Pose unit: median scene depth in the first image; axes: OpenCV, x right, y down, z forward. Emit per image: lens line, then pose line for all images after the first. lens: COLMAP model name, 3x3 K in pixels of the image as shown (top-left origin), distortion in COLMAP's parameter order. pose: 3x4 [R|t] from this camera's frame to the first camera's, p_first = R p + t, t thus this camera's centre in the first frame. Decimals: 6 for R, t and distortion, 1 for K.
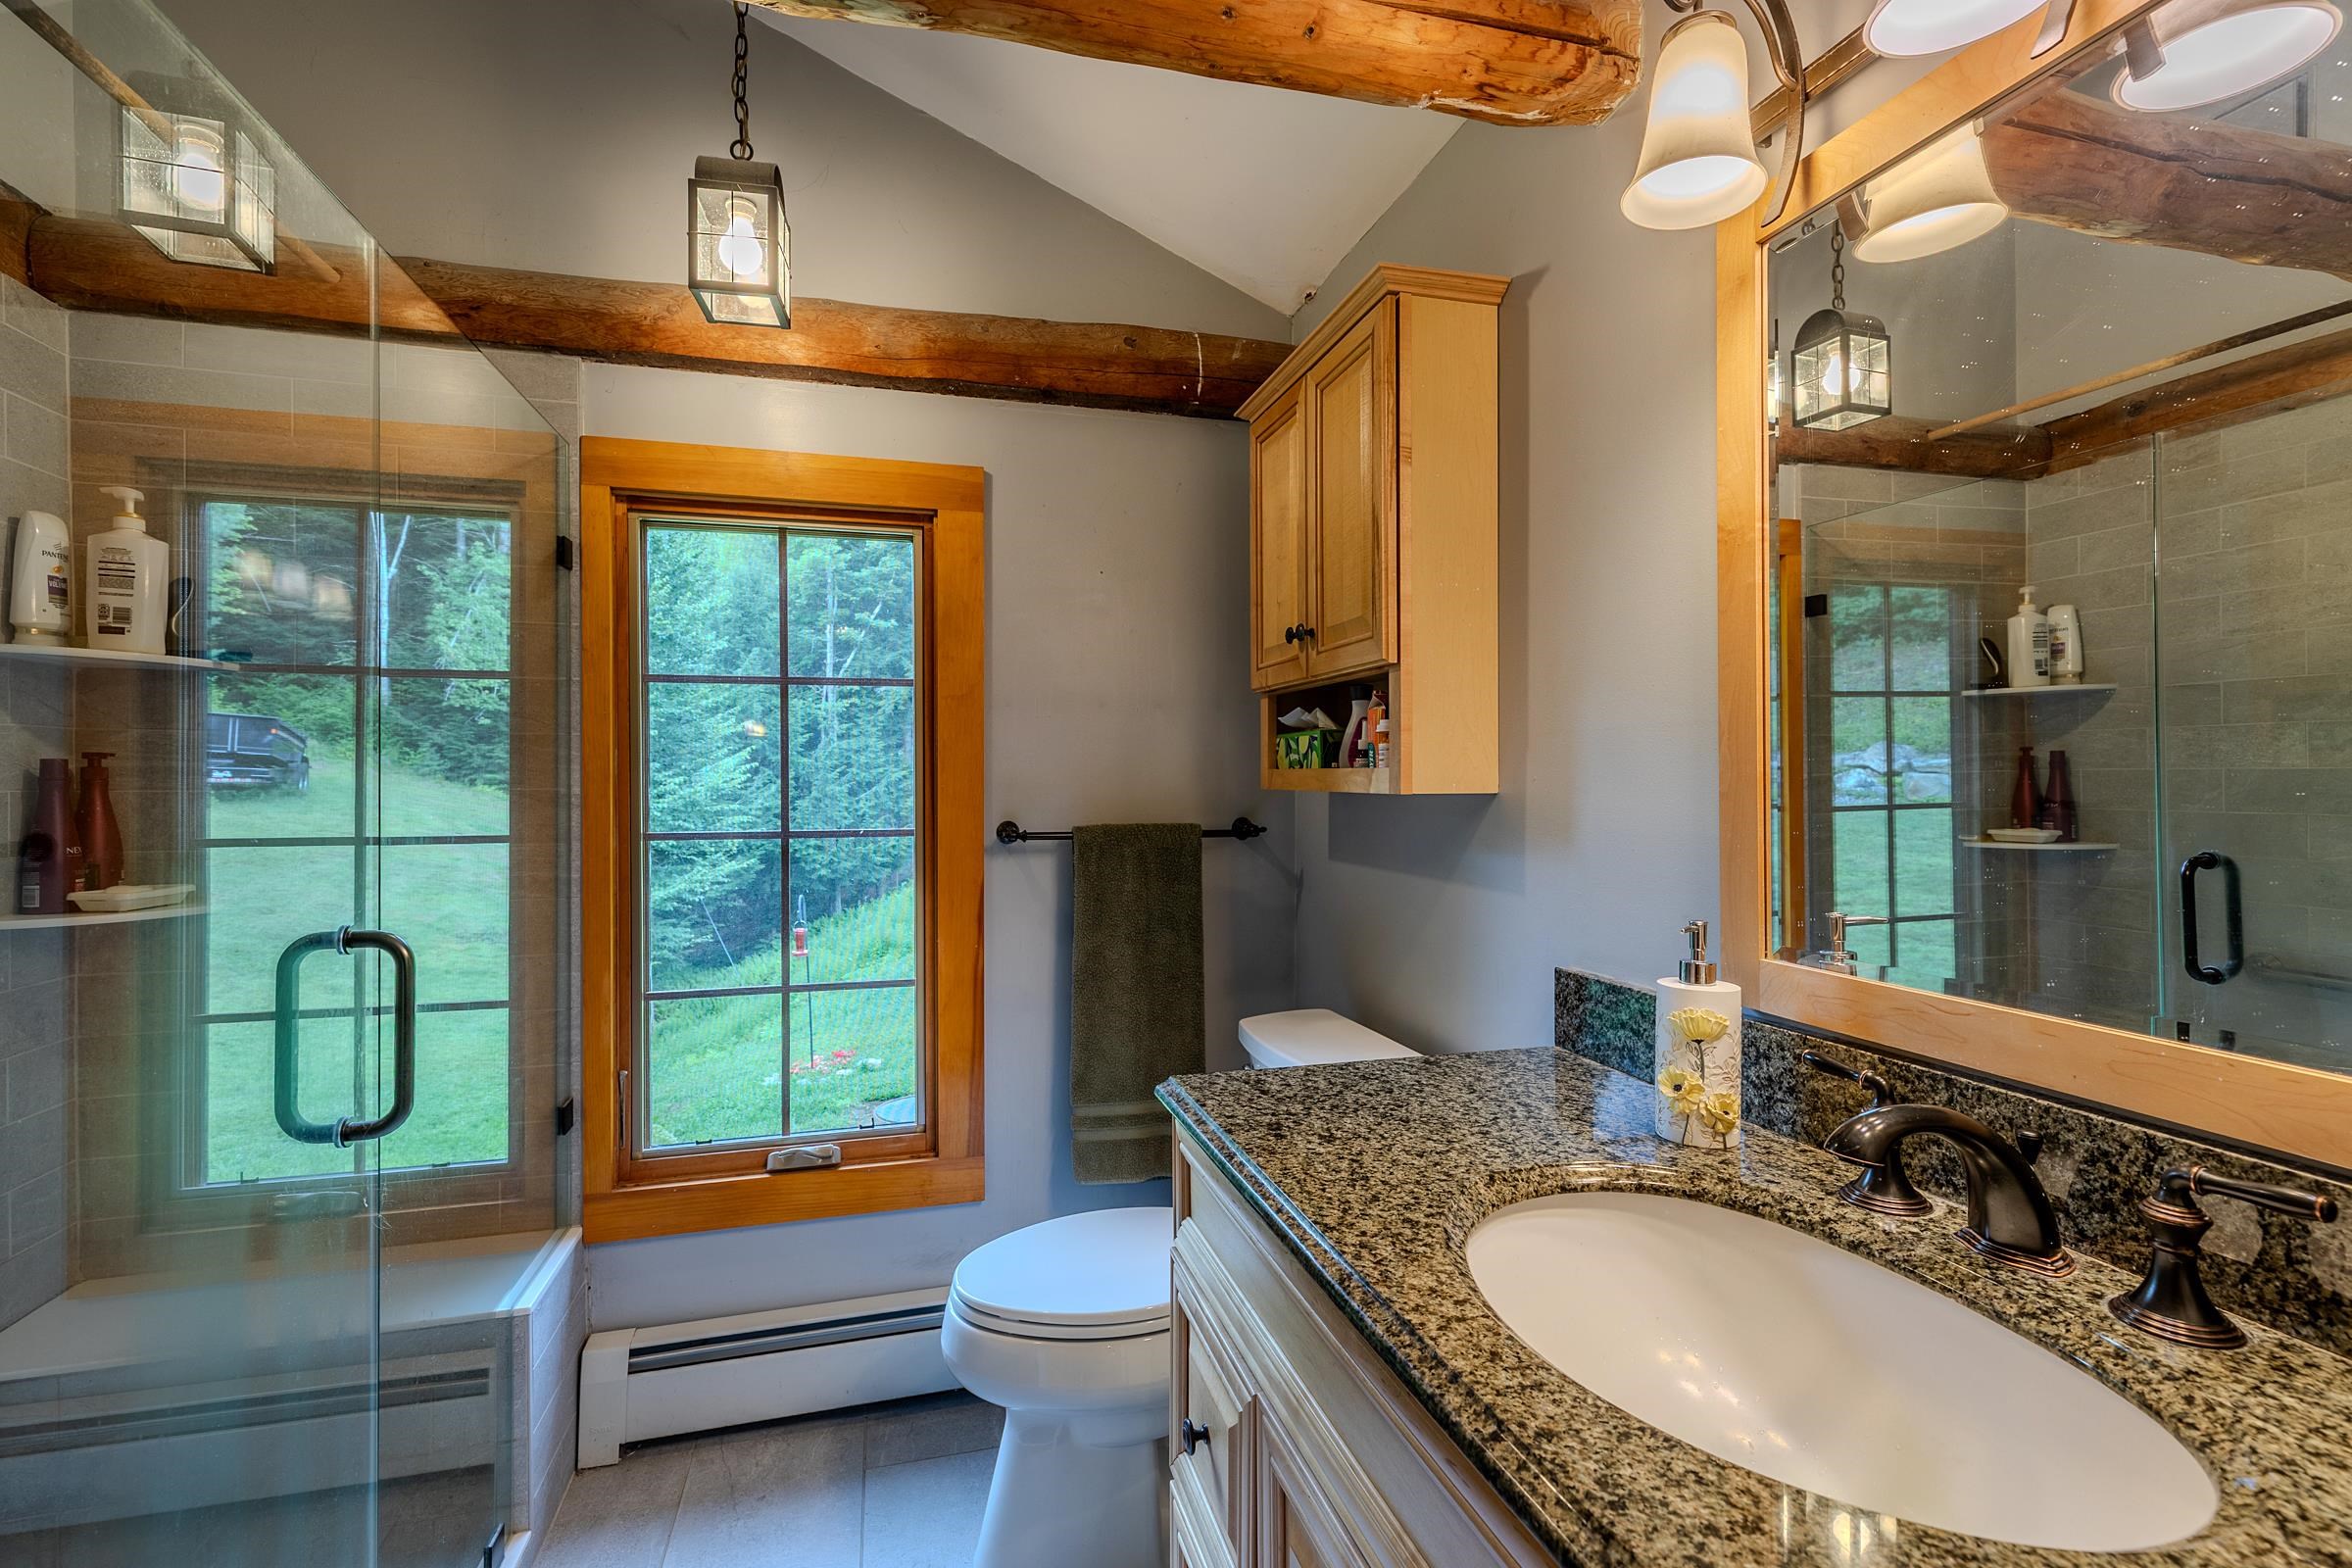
lens RADIAL K [[1077.4, 0, 1185.4], [0, 1077.4, 777.5], [0, 0, 1]] dist [-0.000356, -0.000163]
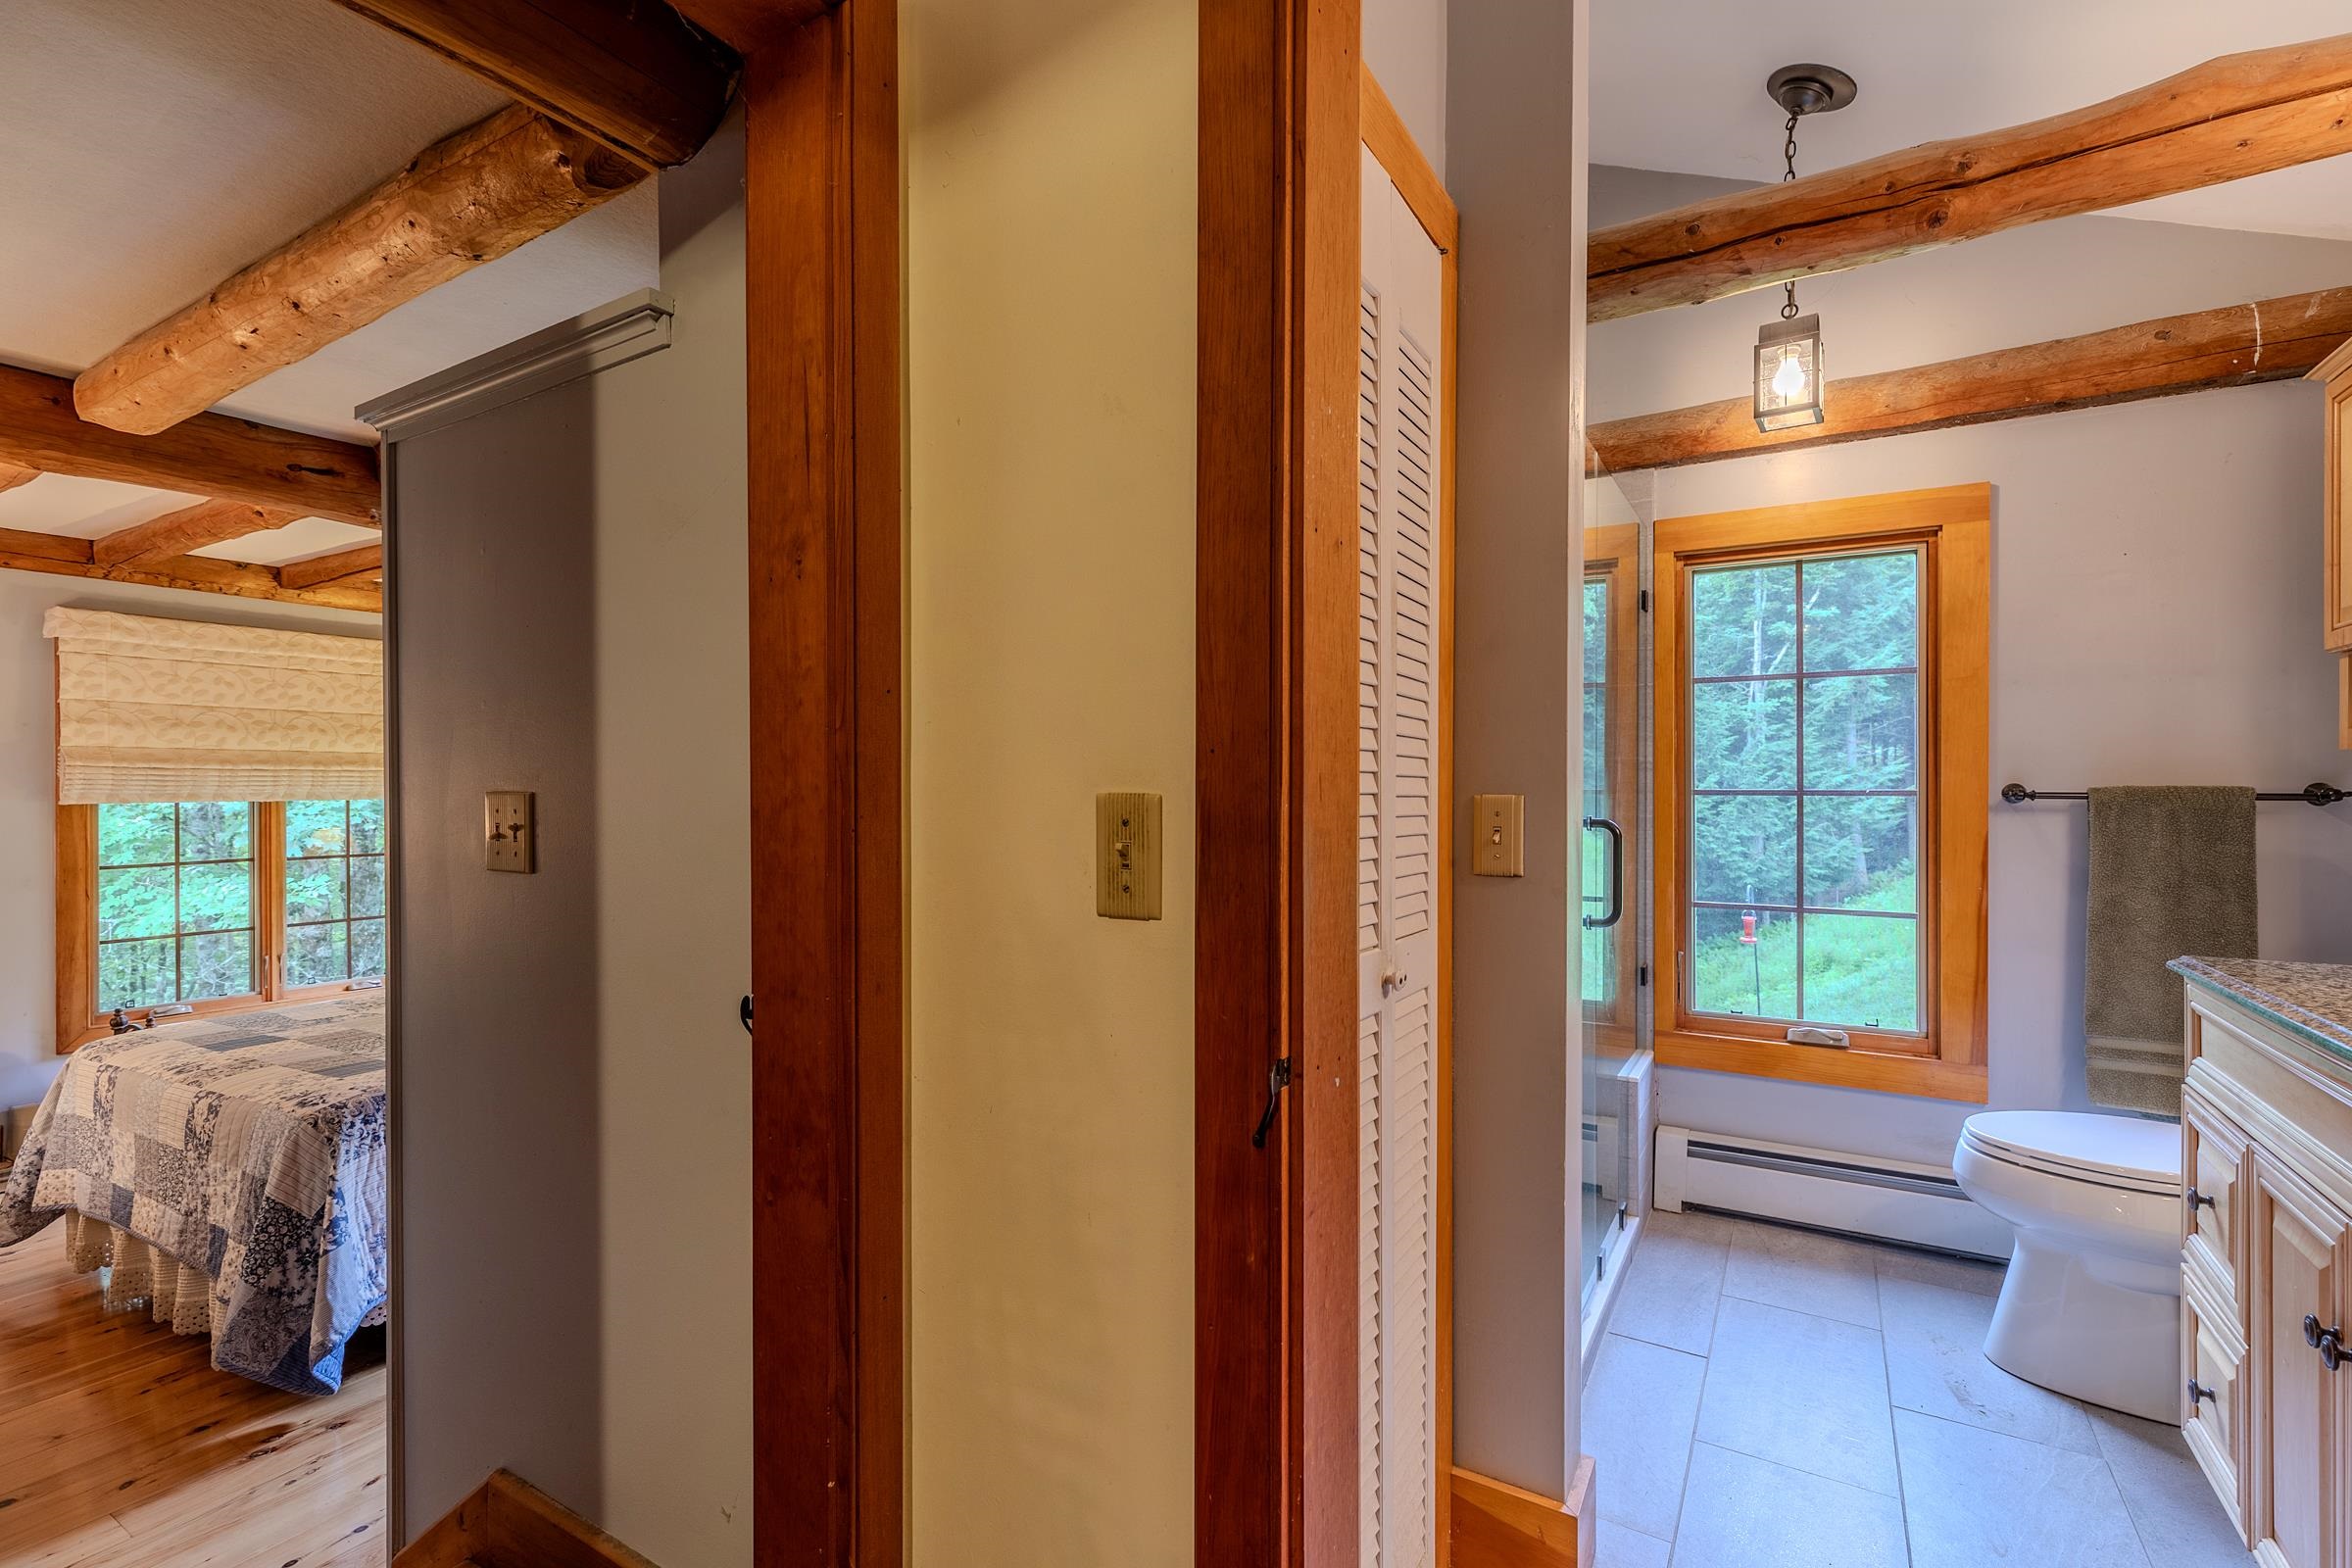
lens RADIAL K [[1071.8, 0, 1163.7], [0, 1071.8, 790.4], [0, 0, 1]] dist [0.002593, 0.000873]
pose [[0.682928, 0.004921, -0.730469, 0.055348], [-0.000884, 0.999982, 0.005910, 0.043266], [0.730485, -0.003391, 0.682921, -0.467556]]
